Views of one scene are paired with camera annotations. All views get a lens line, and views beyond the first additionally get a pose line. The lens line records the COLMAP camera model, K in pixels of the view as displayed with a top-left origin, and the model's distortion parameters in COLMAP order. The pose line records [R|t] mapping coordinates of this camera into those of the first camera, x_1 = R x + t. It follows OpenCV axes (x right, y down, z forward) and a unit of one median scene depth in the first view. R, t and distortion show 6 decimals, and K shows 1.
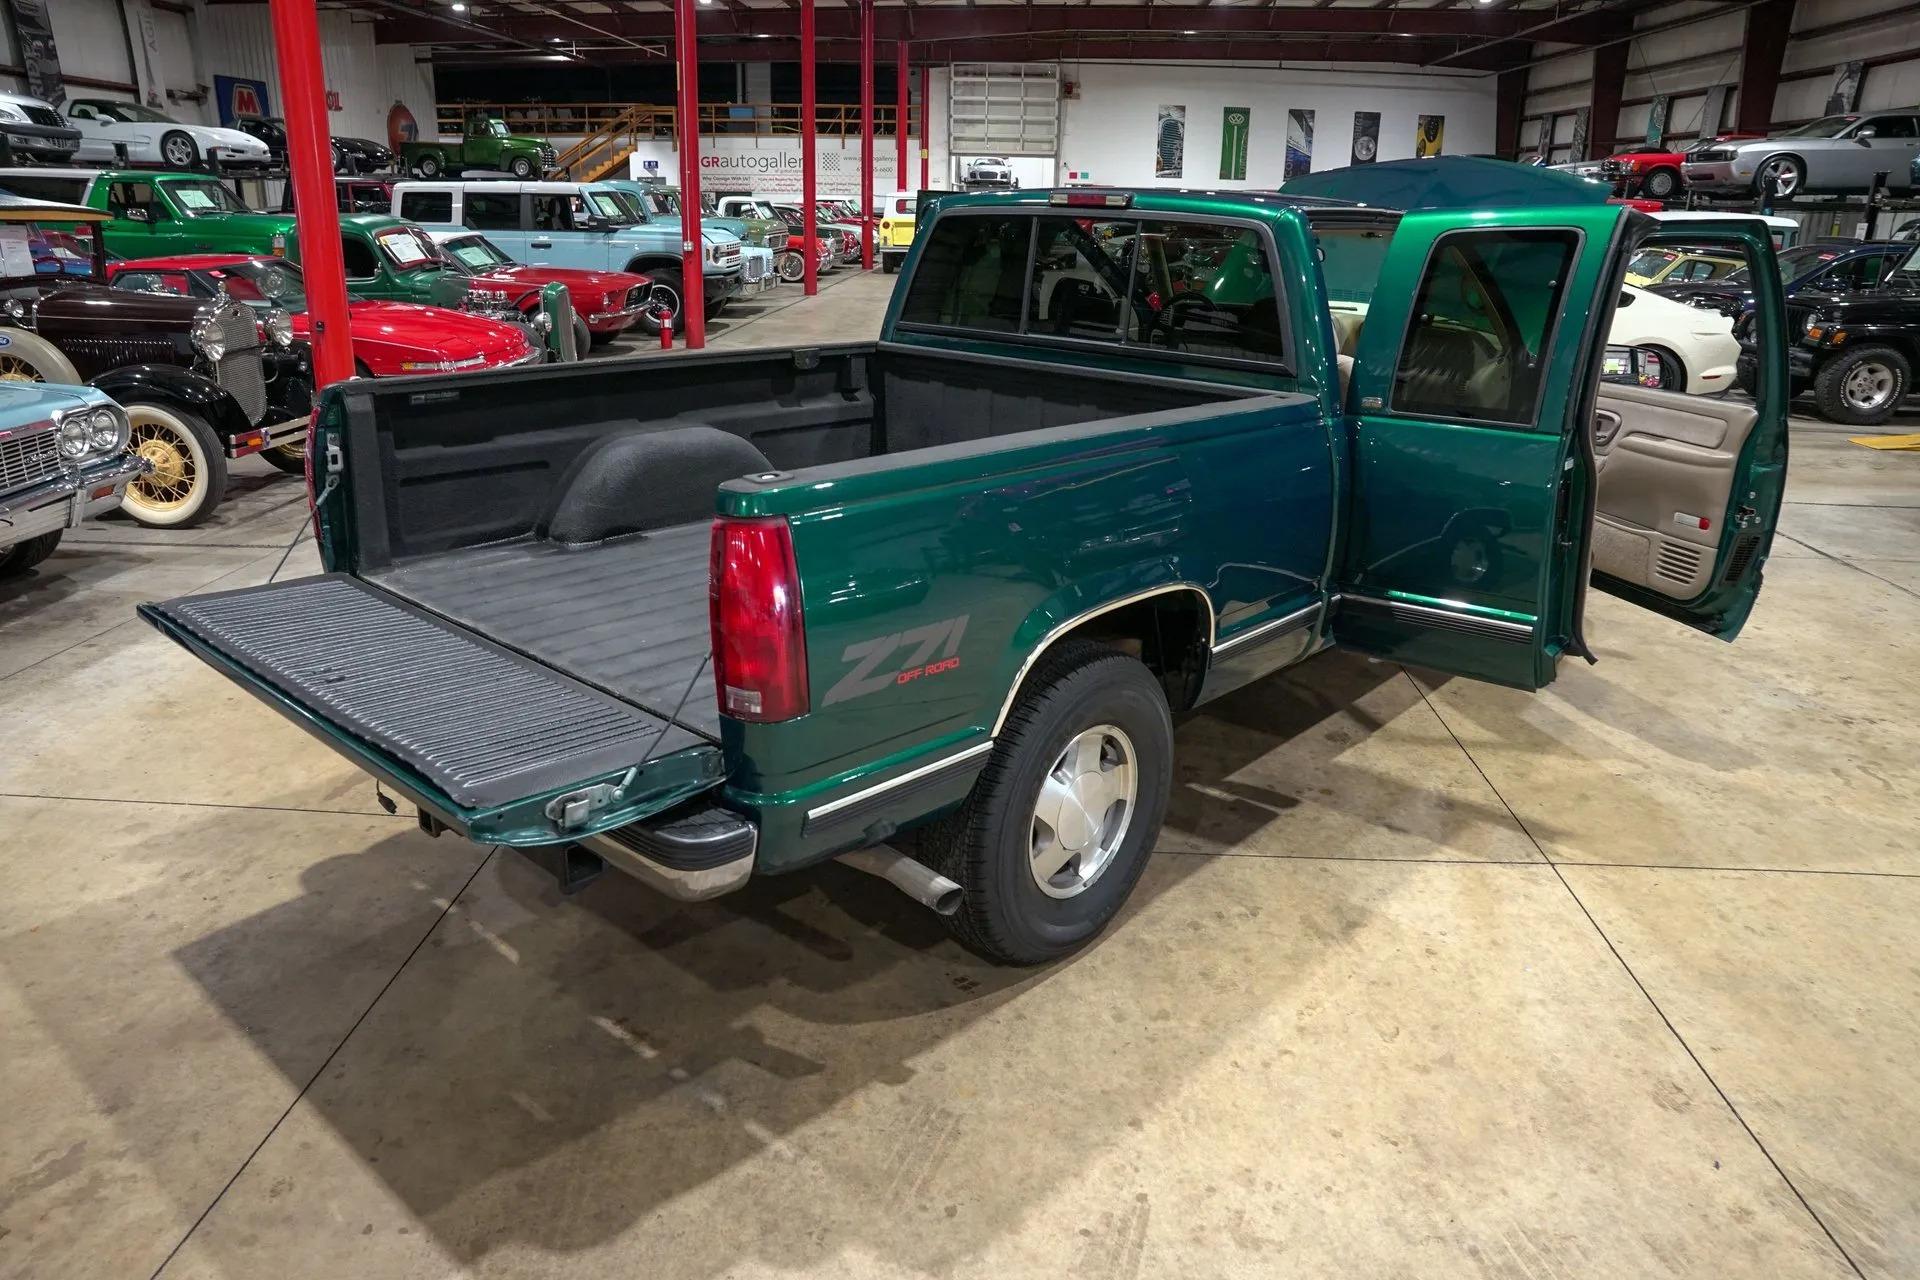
lens RADIAL K [[1314.4, 0, 957.9], [0, 1314.4, 646.8], [0, 0, 1]] dist [-0.139389, 0.109919]
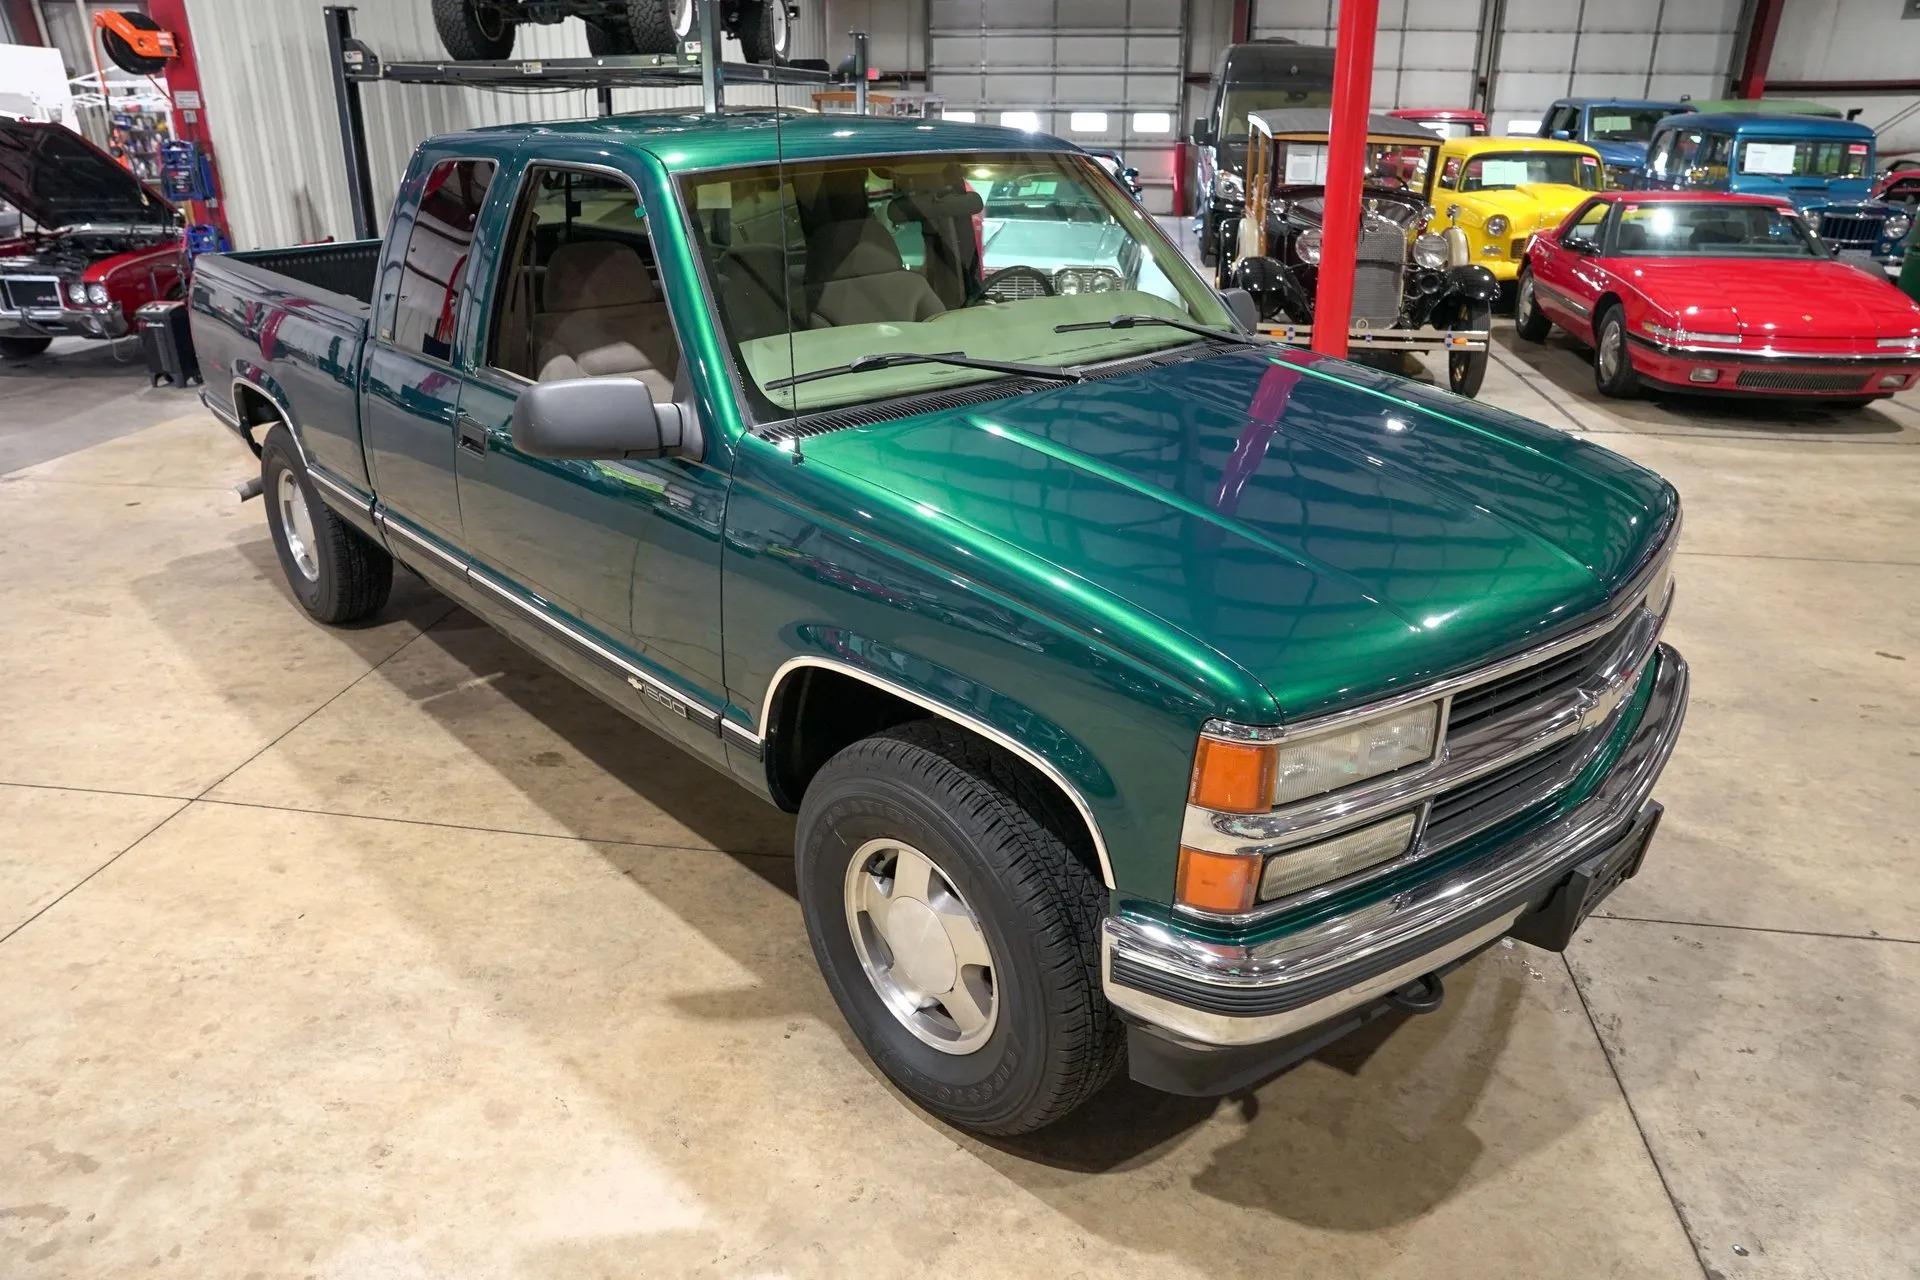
lens RADIAL K [[1314.4, 0, 964.0], [0, 1314.4, 644.4], [0, 0, 1]] dist [-0.139389, 0.109919]
pose [[-0.092501, 0.368863, -0.924869, 0.376472], [-0.331920, 0.864302, 0.377904, -0.150066], [0.938761, 0.341939, 0.042484, 0.435973]]
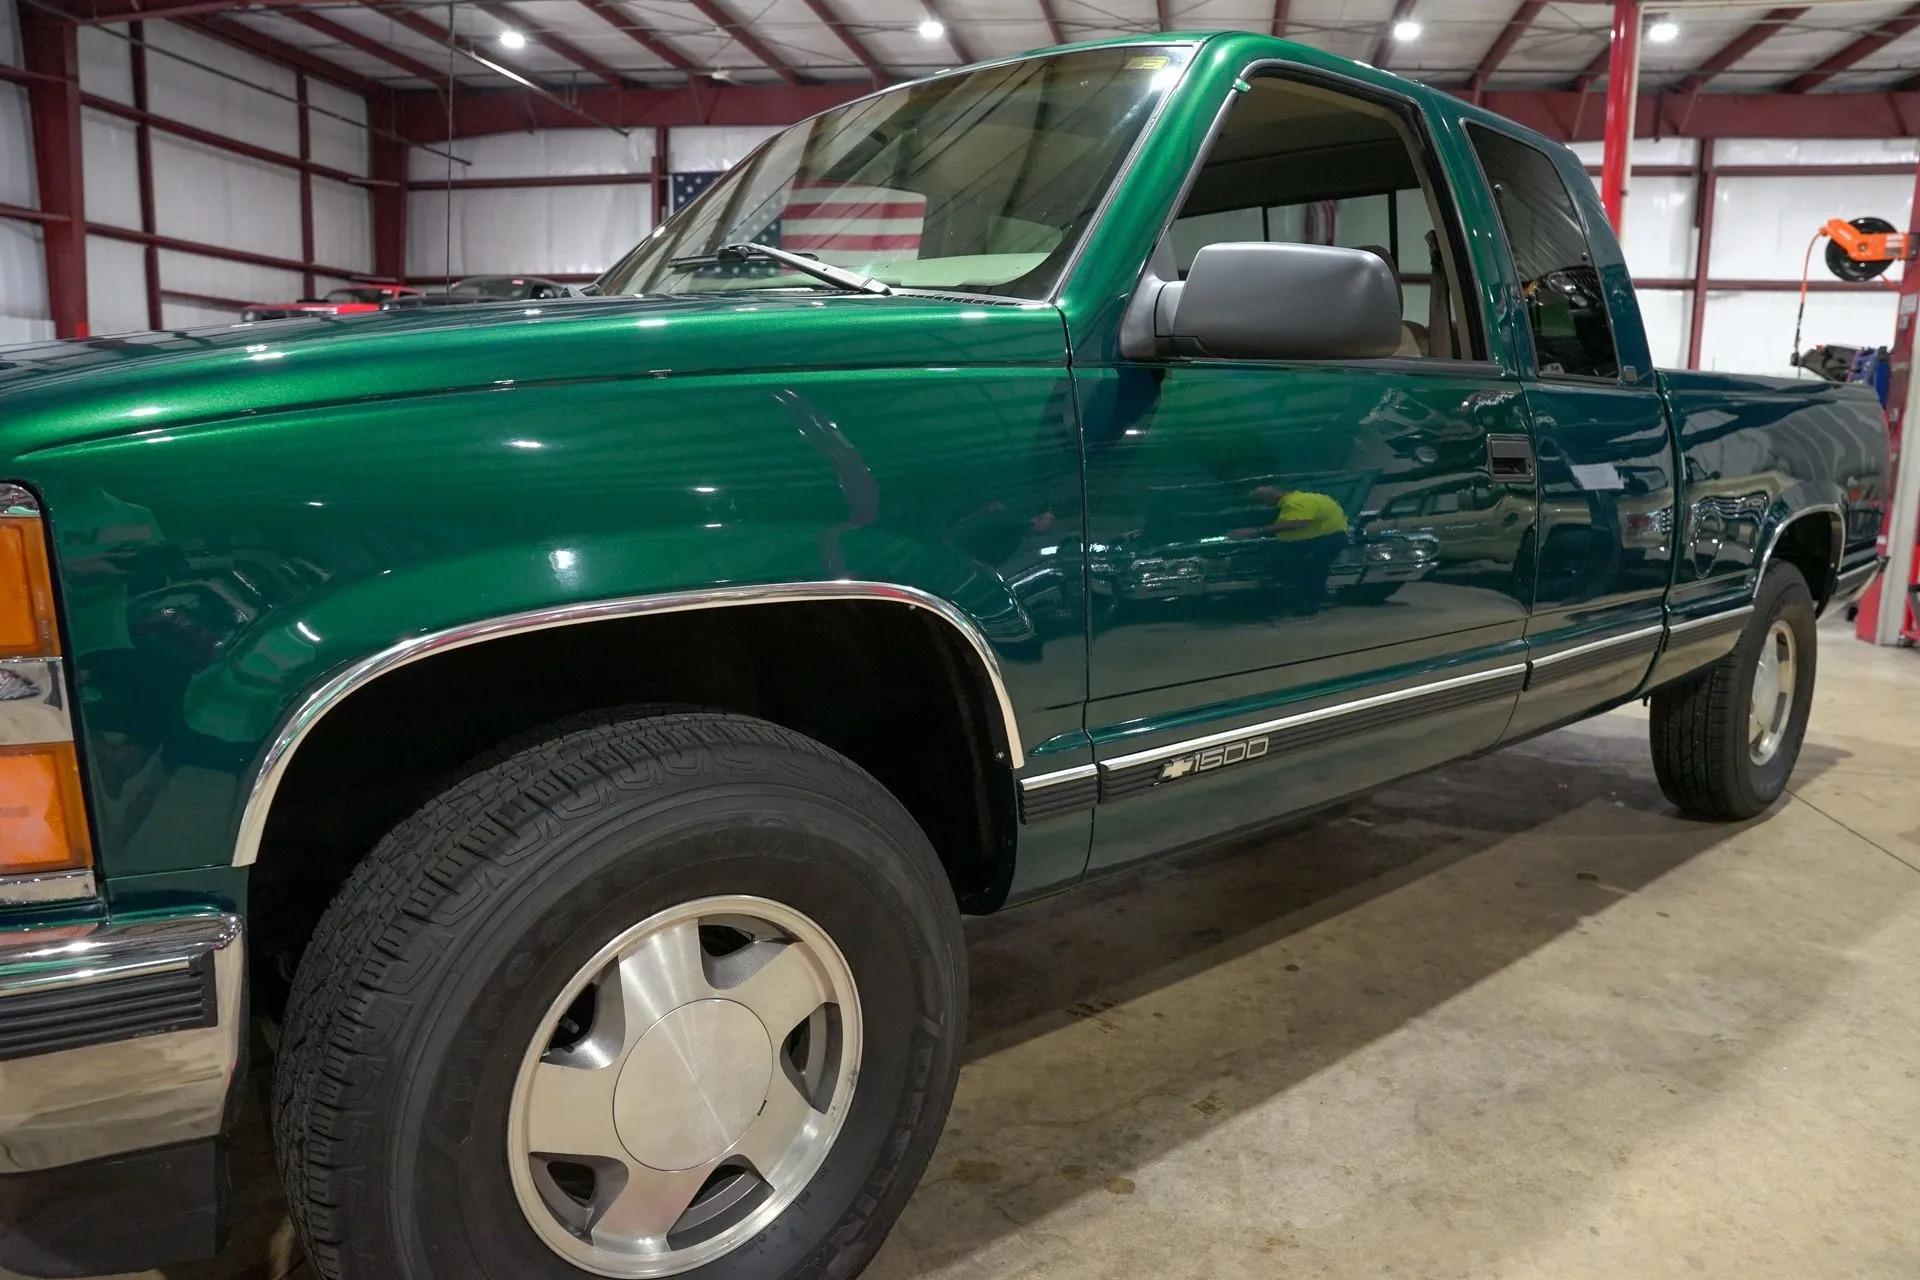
lens RADIAL K [[1314.4, 0, 967.5], [0, 1314.4, 638.3], [0, 0, 1]] dist [-0.139389, 0.109919]
pose [[-0.991636, -0.054240, 0.117119, 0.070797], [0.007409, 0.881997, 0.471196, -0.154823], [-0.128856, 0.468123, -0.874218, 0.620484]]
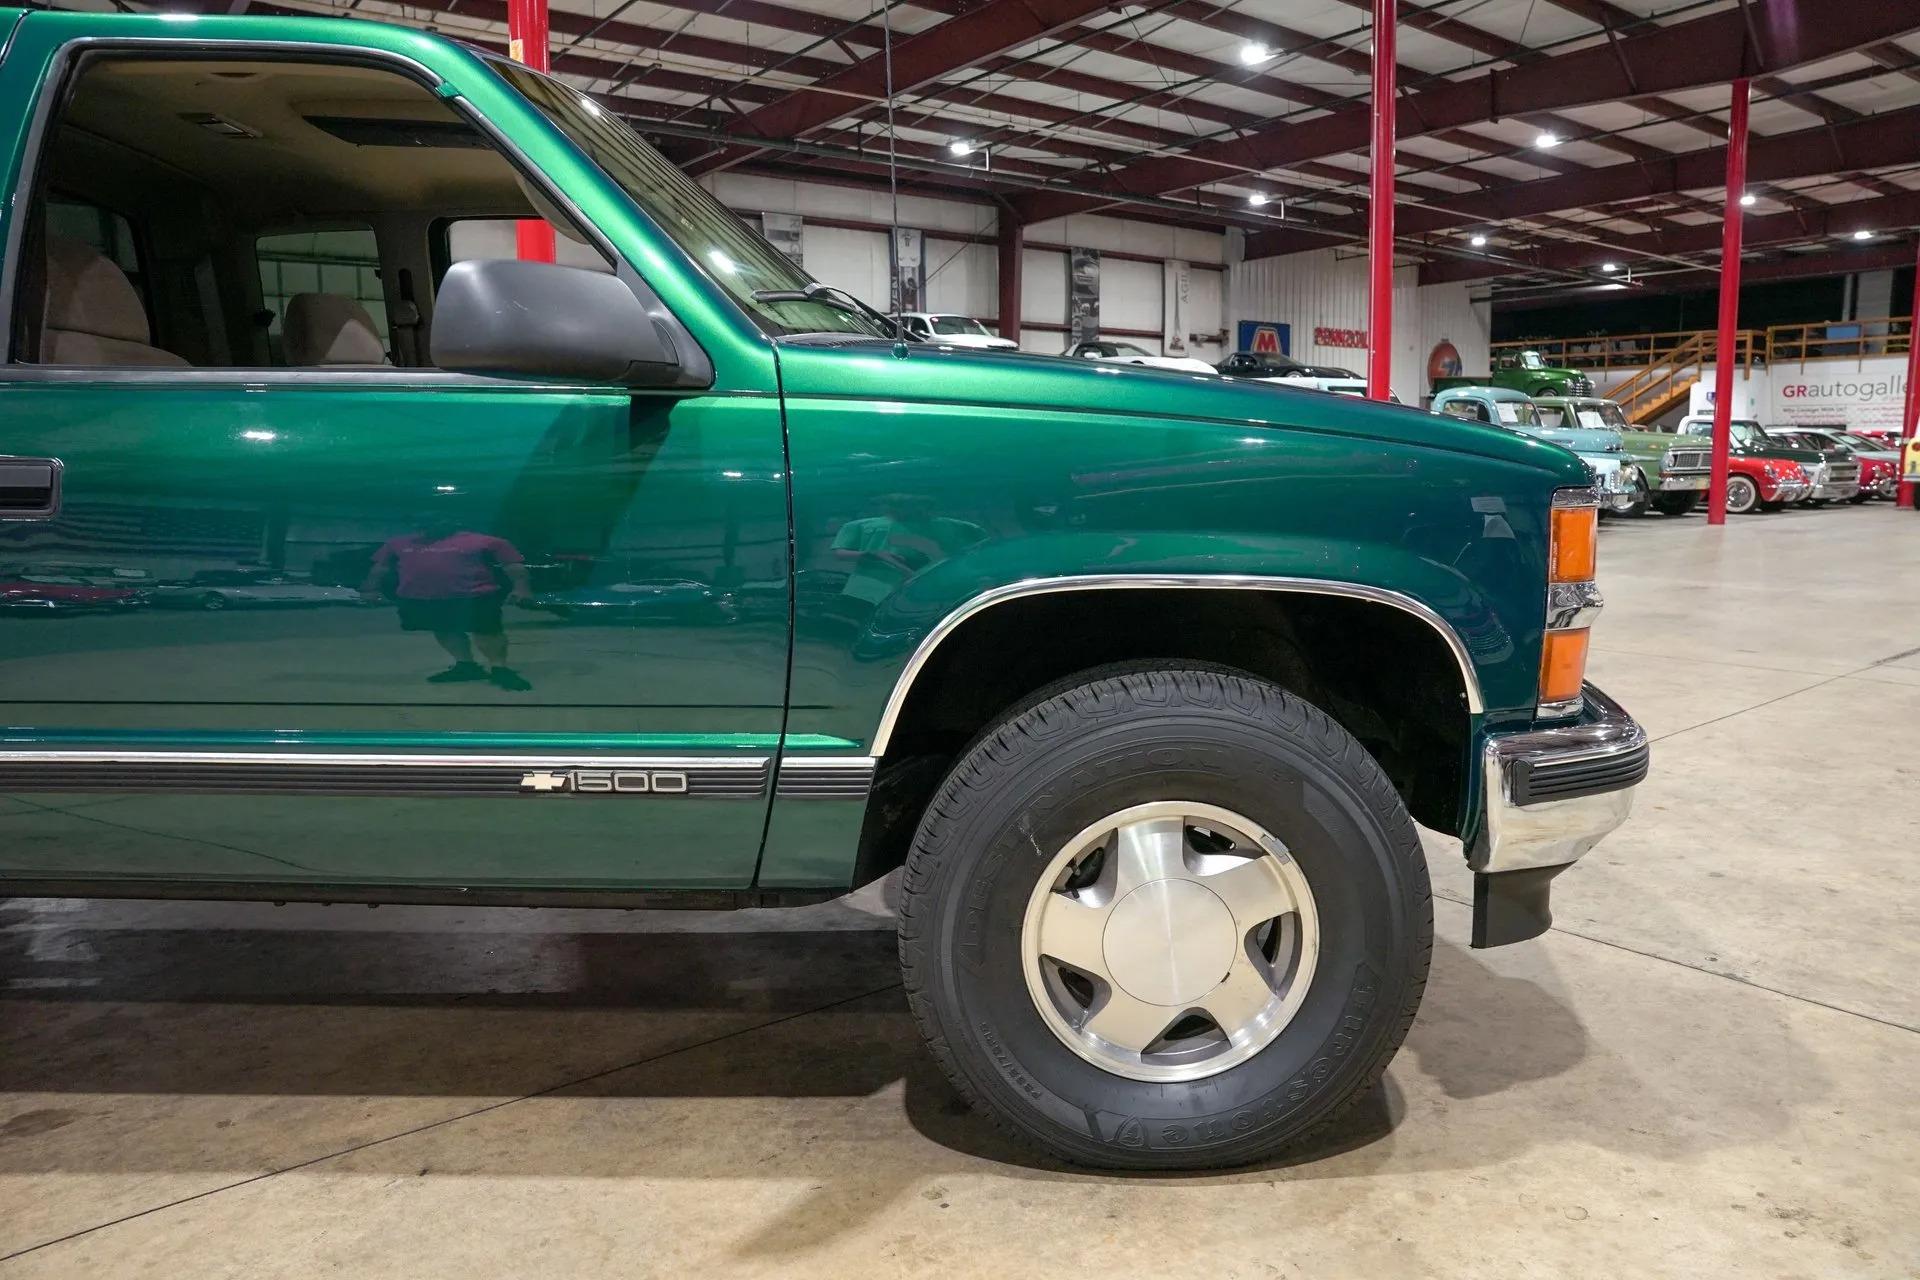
lens RADIAL K [[1314.4, 0, 958.7], [0, 1314.4, 639.9], [0, 0, 1]] dist [-0.139389, 0.109919]
pose [[0.655985, 0.085613, -0.749902, 0.307786], [-0.229709, 0.969061, -0.090307, -0.050142], [0.718969, 0.231499, 0.655356, 0.328239]]
